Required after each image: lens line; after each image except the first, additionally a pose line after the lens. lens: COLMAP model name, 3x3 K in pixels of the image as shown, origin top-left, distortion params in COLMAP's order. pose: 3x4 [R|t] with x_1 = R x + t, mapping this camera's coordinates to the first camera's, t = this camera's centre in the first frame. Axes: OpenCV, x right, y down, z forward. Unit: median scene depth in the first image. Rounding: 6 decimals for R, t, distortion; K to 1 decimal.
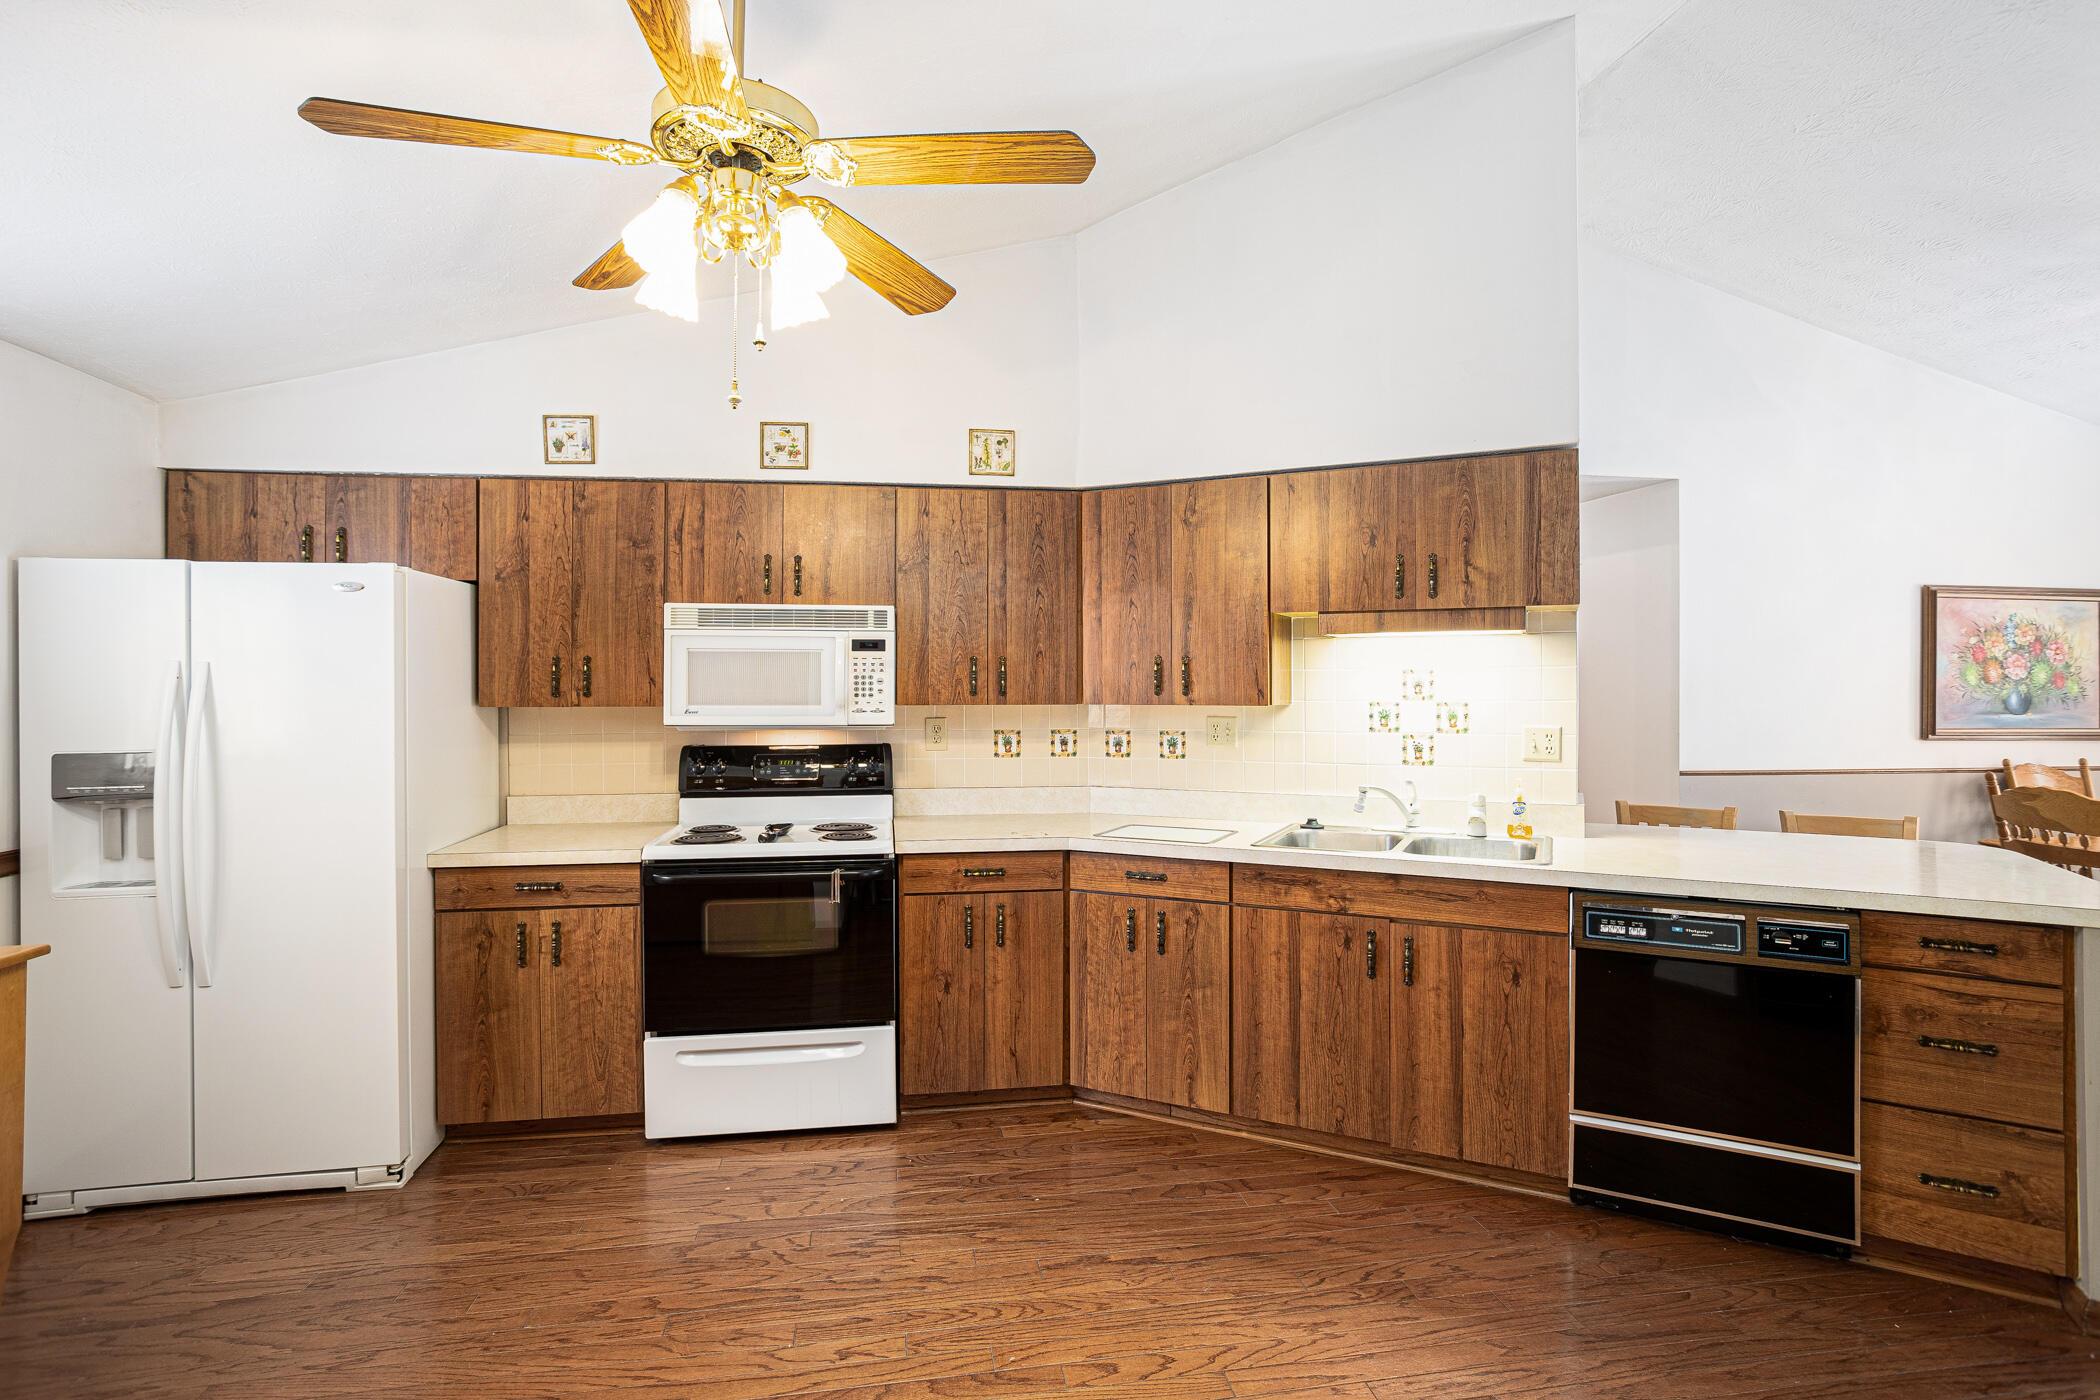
lens RADIAL K [[1024.5, 0, 1034.0], [0, 1024.5, 677.6], [0, 0, 1]] dist [-0.048233, 0.026914]
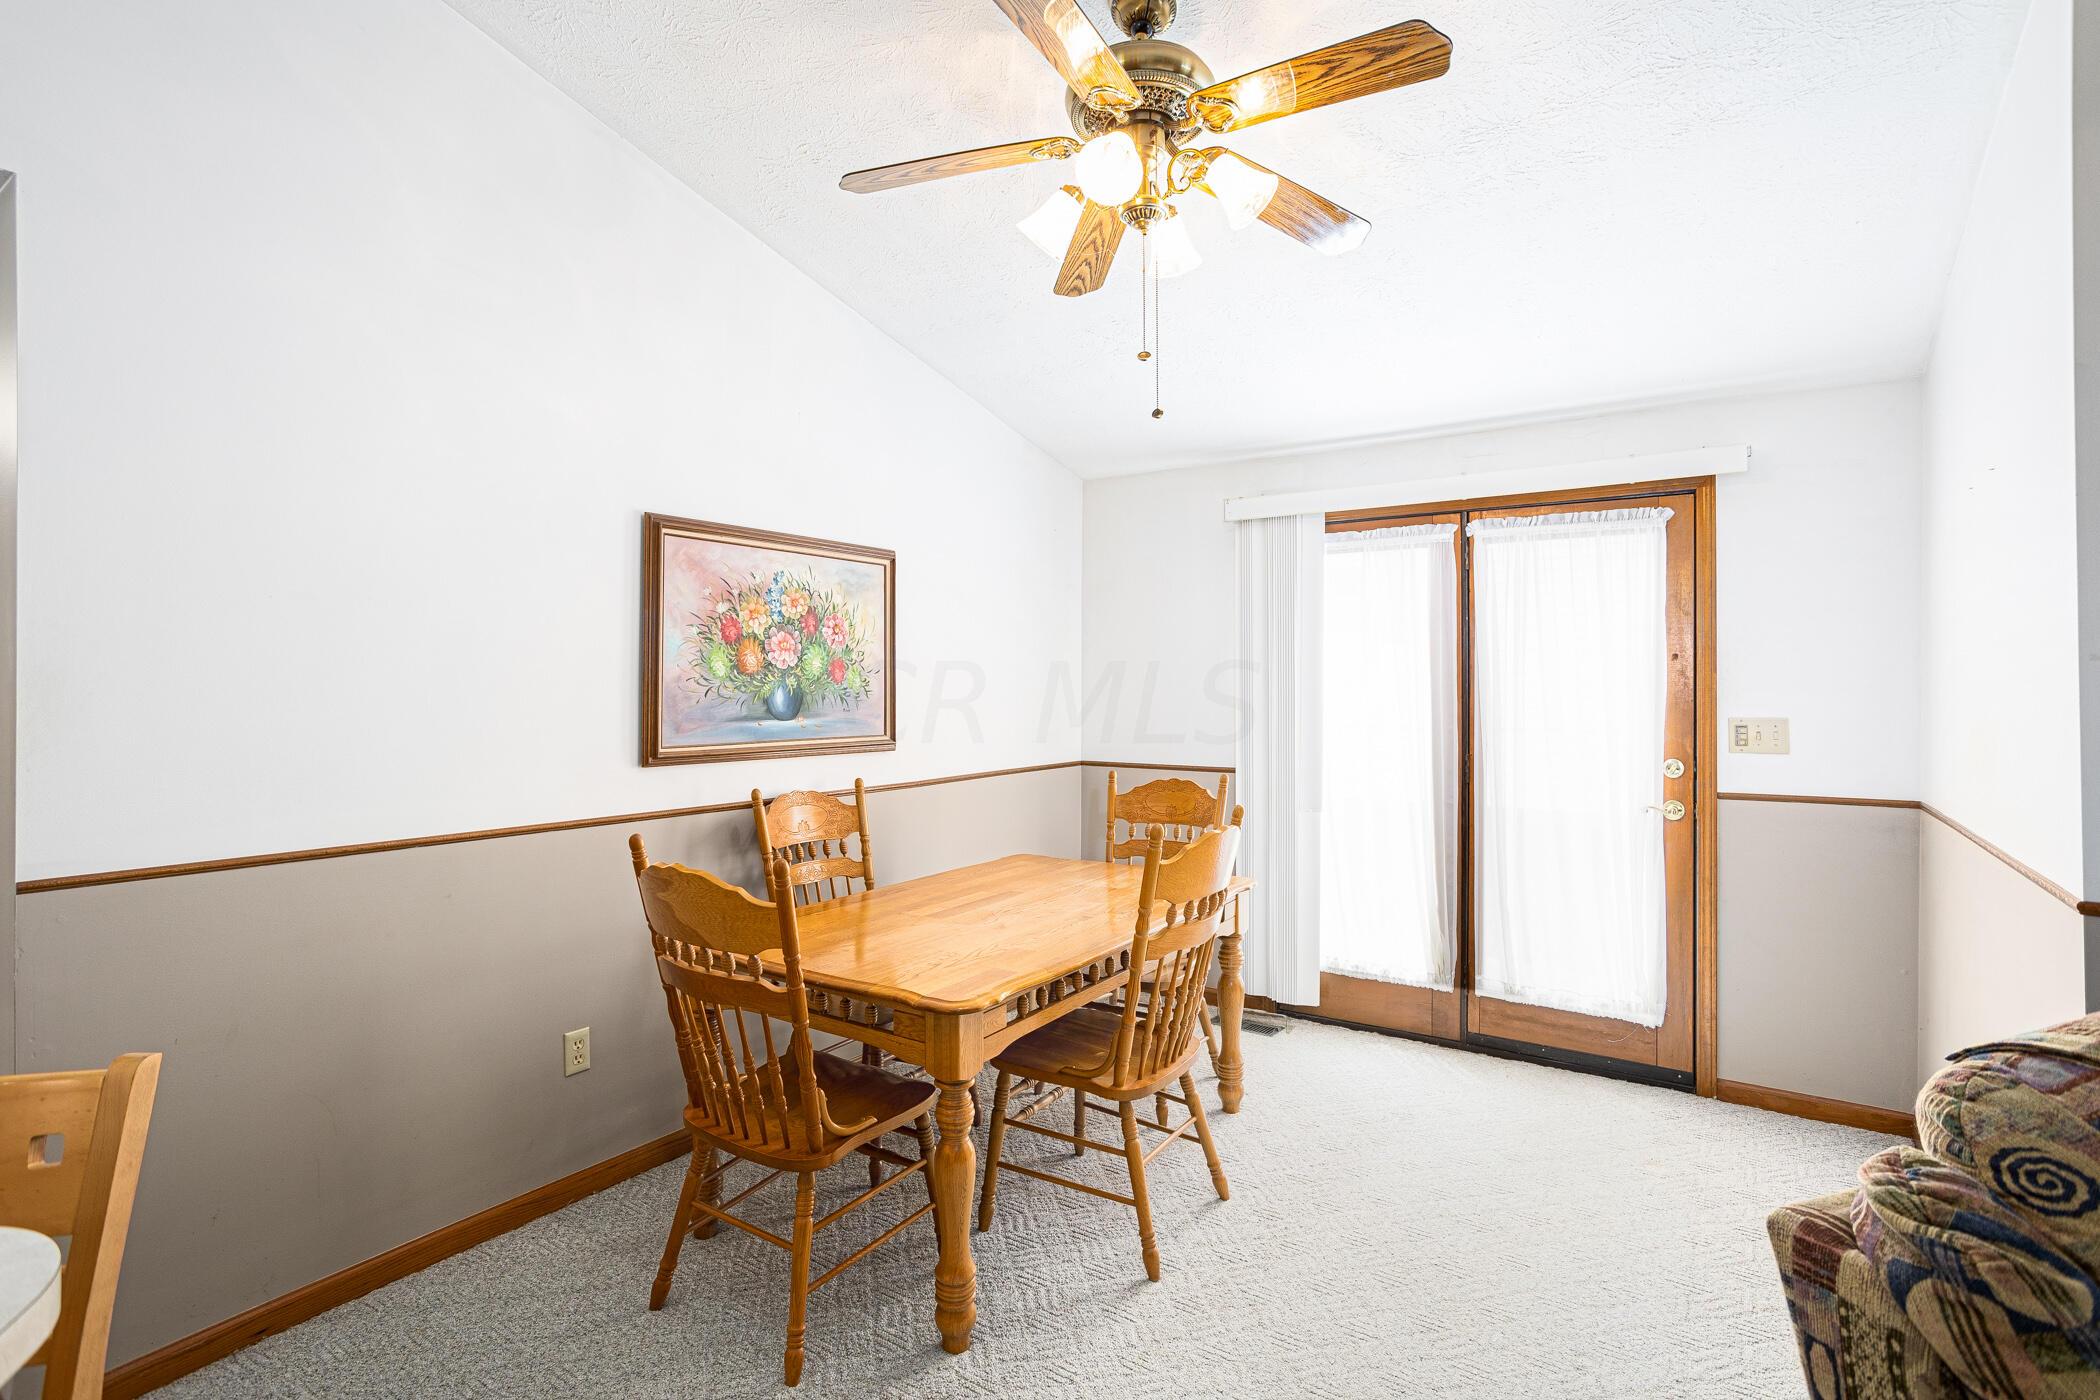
lens RADIAL K [[1024.5, 0, 1055.3], [0, 1024.5, 682.7], [0, 0, 1]] dist [-0.048233, 0.026914]
pose [[0.688199, -0.002612, 0.725517, 0.842013], [-0.002624, 0.999978, 0.006089, 0.009505], [-0.725517, -0.006094, 0.688177, 0.540021]]
